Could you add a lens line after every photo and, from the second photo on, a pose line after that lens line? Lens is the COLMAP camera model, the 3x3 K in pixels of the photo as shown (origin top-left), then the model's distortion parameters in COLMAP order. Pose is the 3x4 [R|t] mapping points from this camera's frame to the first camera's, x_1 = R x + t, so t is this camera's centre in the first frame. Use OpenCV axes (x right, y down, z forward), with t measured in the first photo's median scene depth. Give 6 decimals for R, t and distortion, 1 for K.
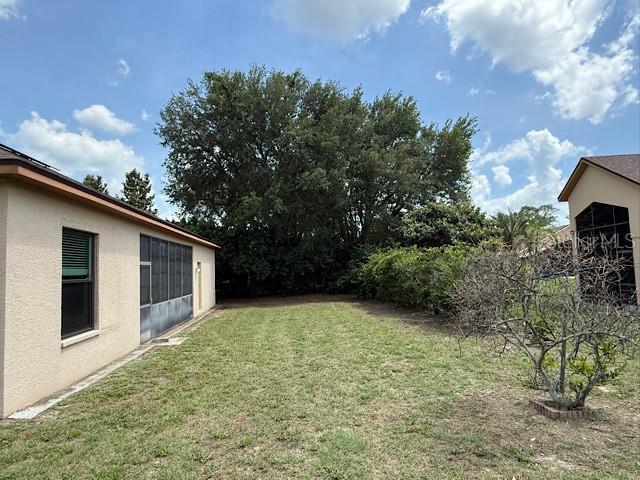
lens RADIAL K [[414.1, 0, 319.6], [0, 414.1, 239.7], [0, 0, 1]] dist [0.042073, 0.000545]
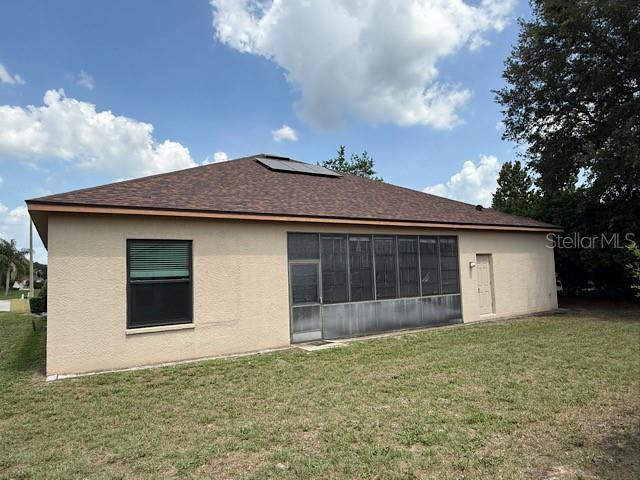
lens RADIAL K [[414.1, 0, 319.8], [0, 414.1, 241.6], [0, 0, 1]] dist [0.042073, 0.000545]
pose [[0.430225, -0.047678, -0.901462, 0.634992], [0.082122, 0.996531, -0.013513, 0.034608], [0.898978, -0.068216, 0.432648, 0.814401]]
